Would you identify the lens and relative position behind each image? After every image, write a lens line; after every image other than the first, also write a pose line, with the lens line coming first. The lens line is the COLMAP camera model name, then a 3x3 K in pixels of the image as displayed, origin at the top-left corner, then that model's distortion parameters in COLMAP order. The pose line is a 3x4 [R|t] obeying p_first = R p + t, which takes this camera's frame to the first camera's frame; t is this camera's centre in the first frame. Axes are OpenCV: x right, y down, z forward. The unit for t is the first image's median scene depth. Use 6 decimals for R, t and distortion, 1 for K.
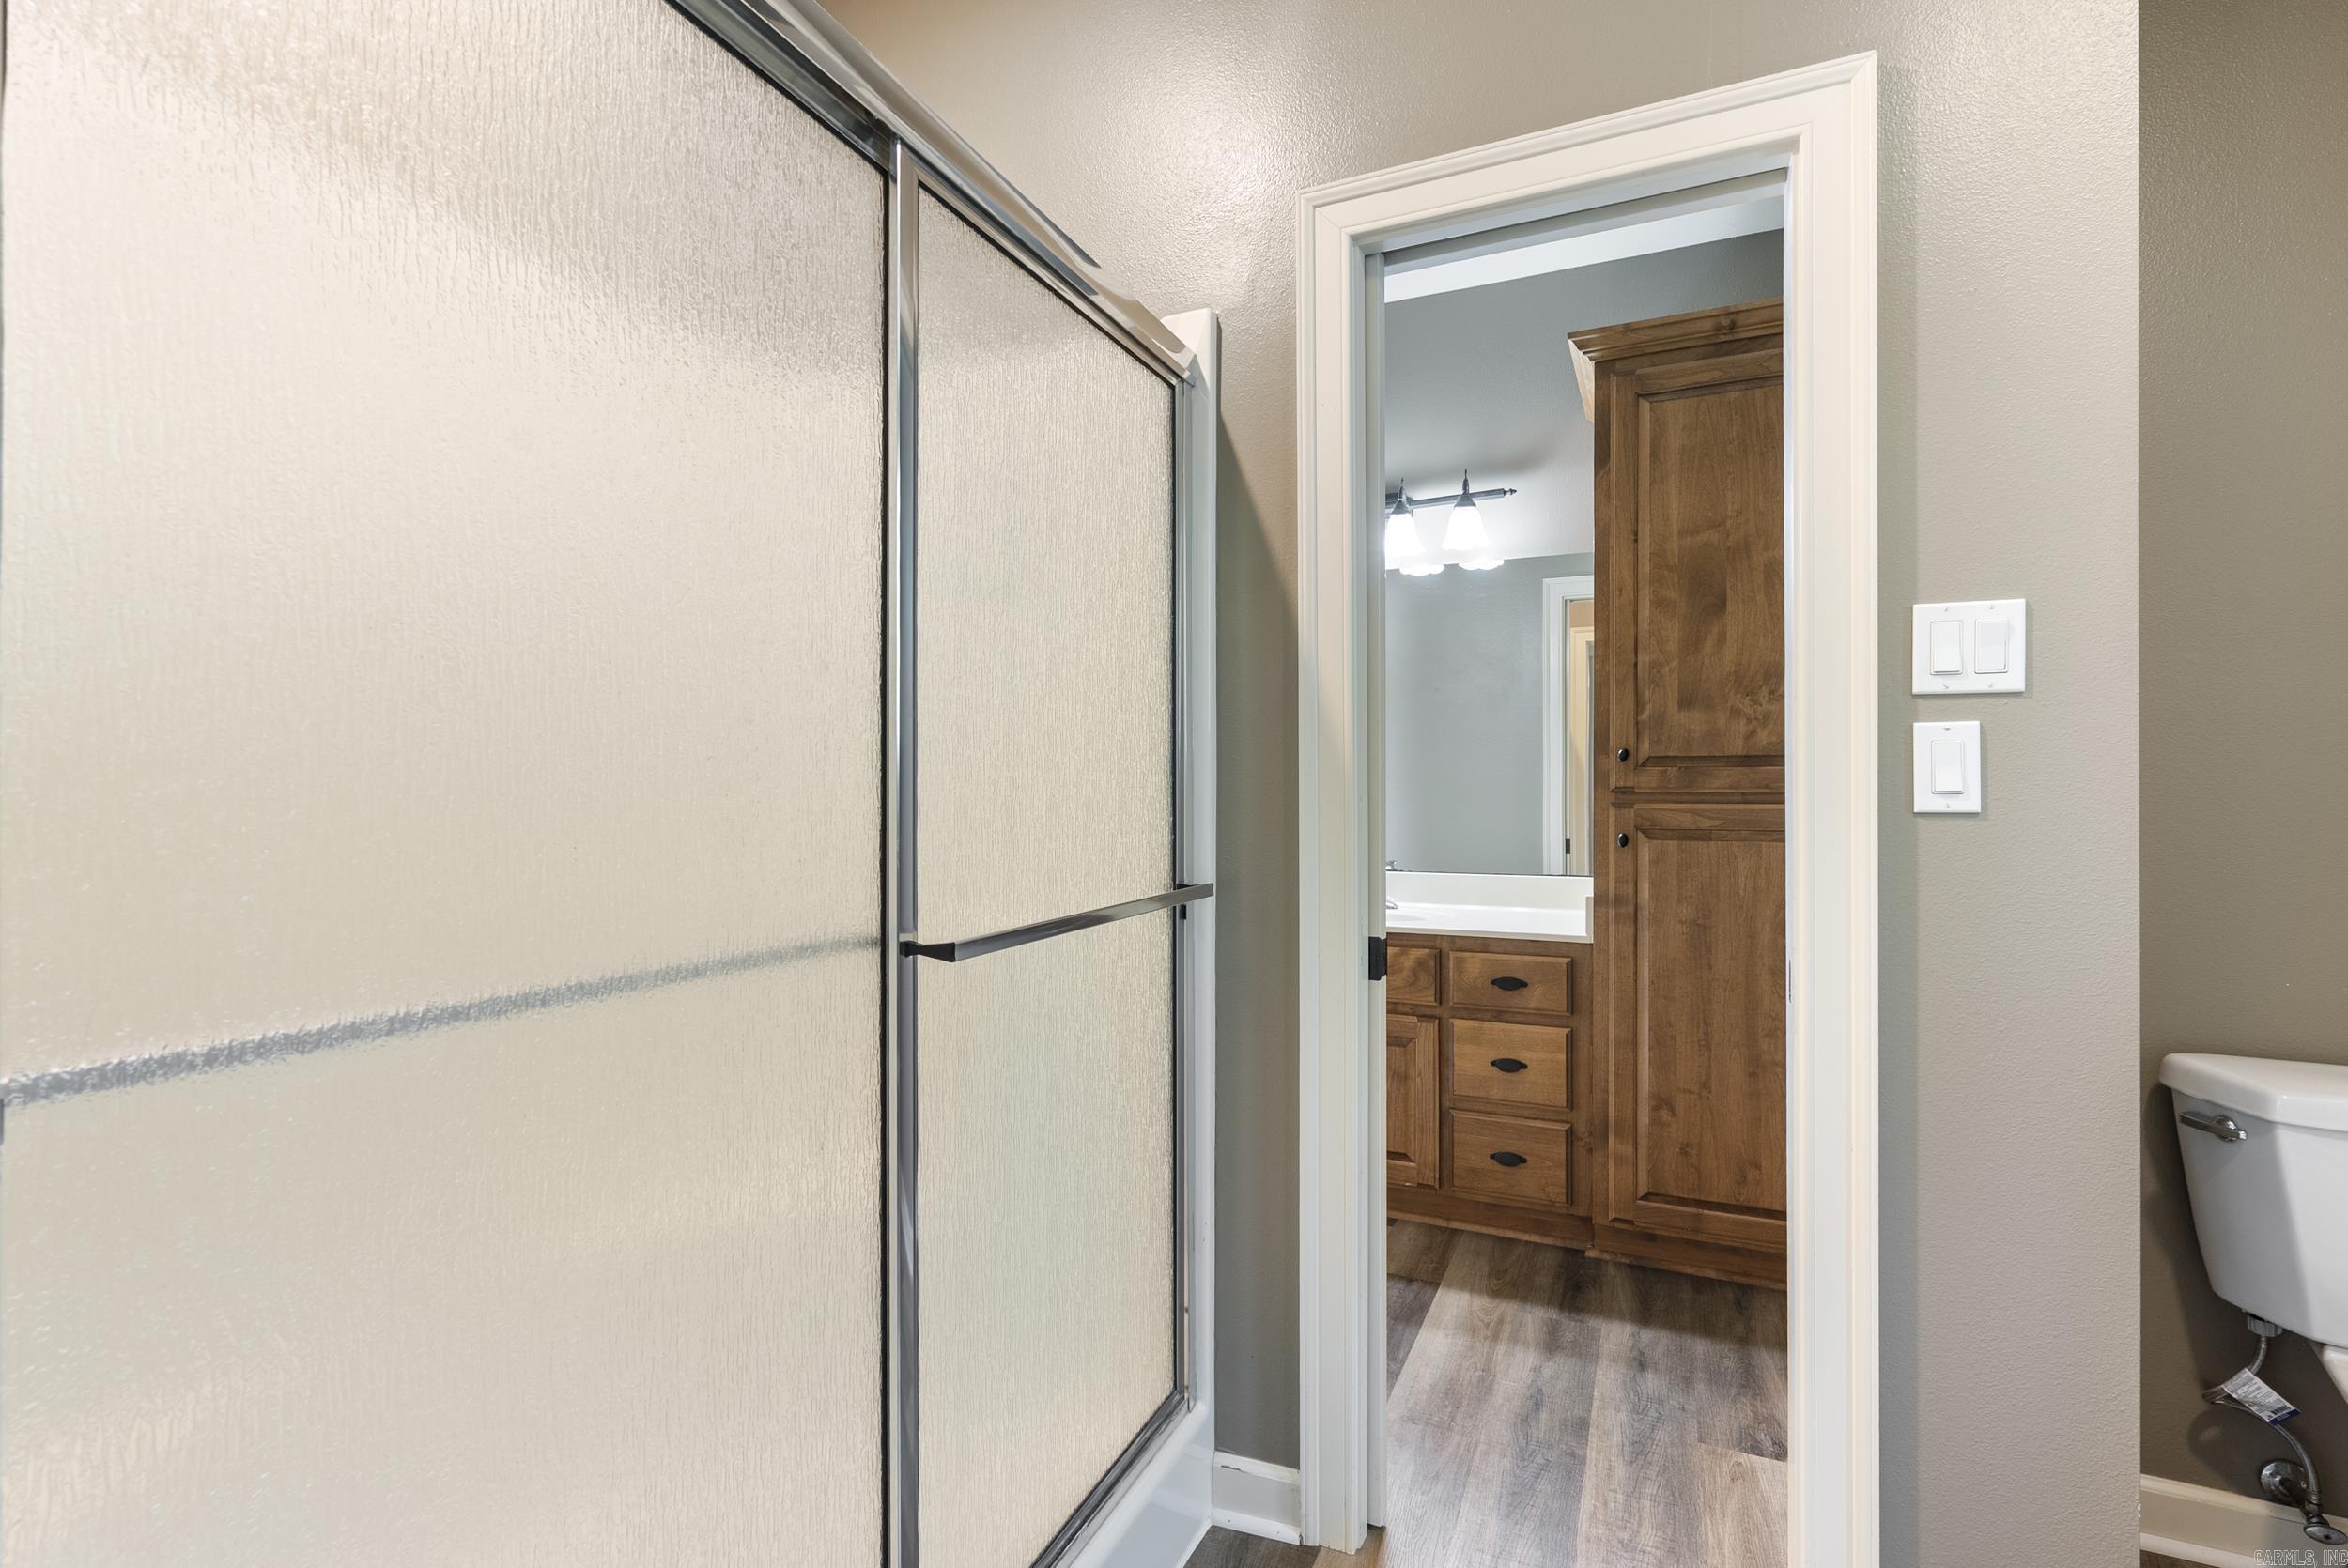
lens RADIAL K [[1090.8, 0, 1171.8], [0, 1090.8, 788.5], [0, 0, 1]] dist [0.000597, -0.001288]
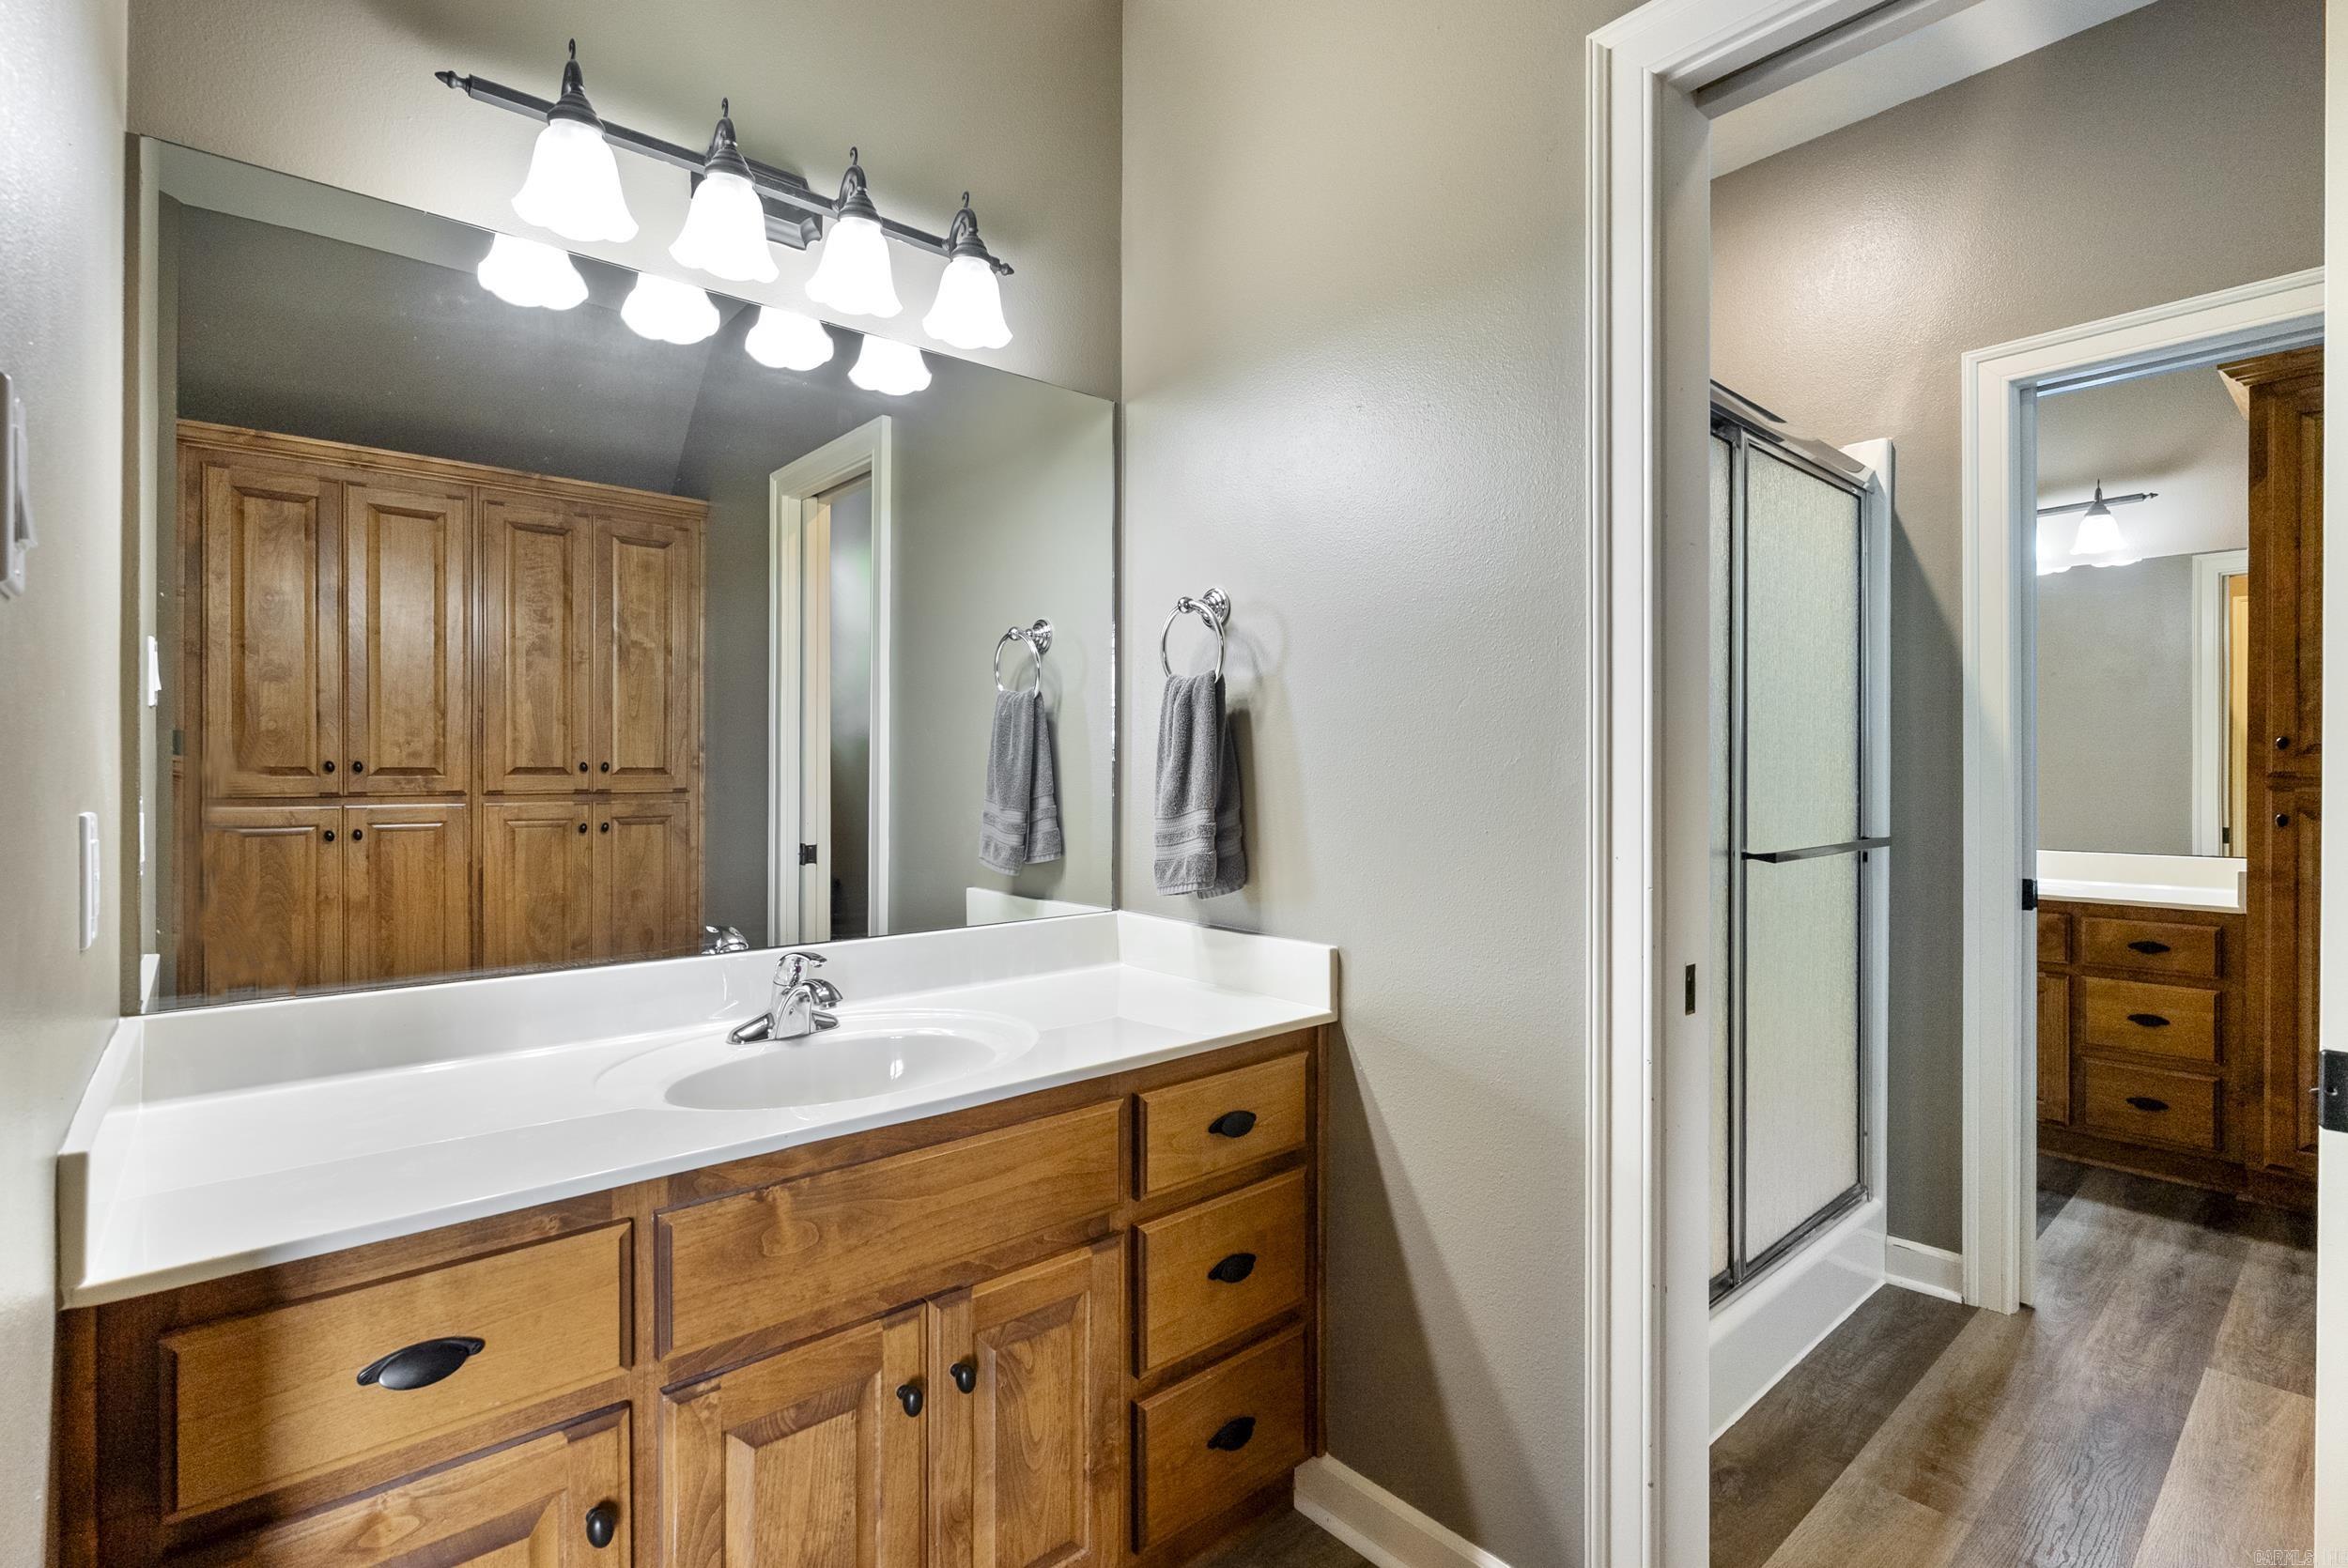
lens RADIAL K [[1090.8, 0, 1174.4], [0, 1090.8, 769.2], [0, 0, 1]] dist [0.000597, -0.001288]
pose [[0.910499, 0.003192, -0.413500, -0.150156], [-0.004183, 0.999990, -0.001492, 0.001906], [0.413491, 0.003088, 0.910503, -0.467555]]
